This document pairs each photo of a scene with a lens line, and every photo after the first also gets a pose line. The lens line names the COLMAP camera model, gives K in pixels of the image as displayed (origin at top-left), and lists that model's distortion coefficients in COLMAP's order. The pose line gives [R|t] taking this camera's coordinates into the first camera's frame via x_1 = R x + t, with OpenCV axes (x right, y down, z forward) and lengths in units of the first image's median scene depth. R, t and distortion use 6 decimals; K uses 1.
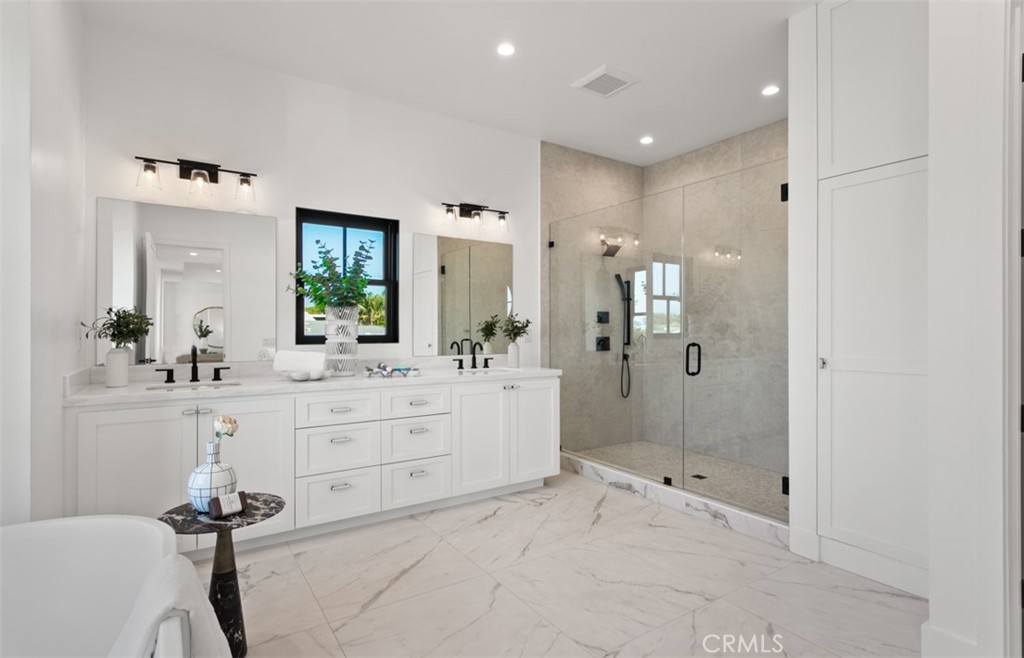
lens RADIAL K [[501.6, 0, 515.8], [0, 501.6, 330.0], [0, 0, 1]] dist [0.008342, 0.002684]
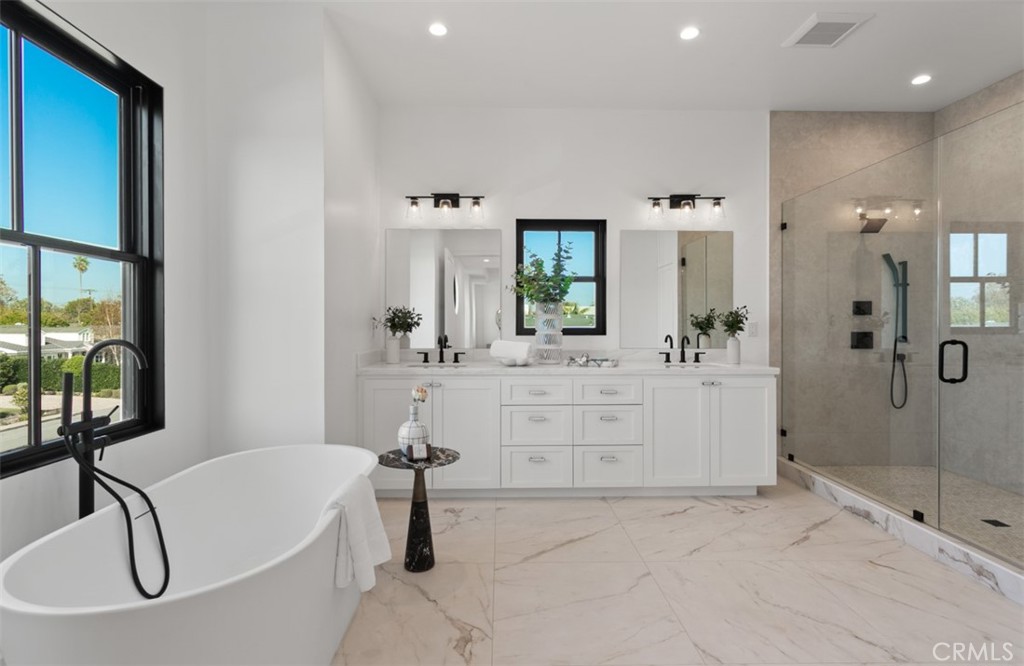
lens RADIAL K [[501.6, 0, 510.4], [0, 501.6, 326.2], [0, 0, 1]] dist [0.008342, 0.002684]
pose [[0.847590, 0.003391, -0.530641, 0.181934], [-0.000939, 0.999988, 0.004890, 0.001380], [0.530651, -0.003646, 0.847583, -0.005068]]
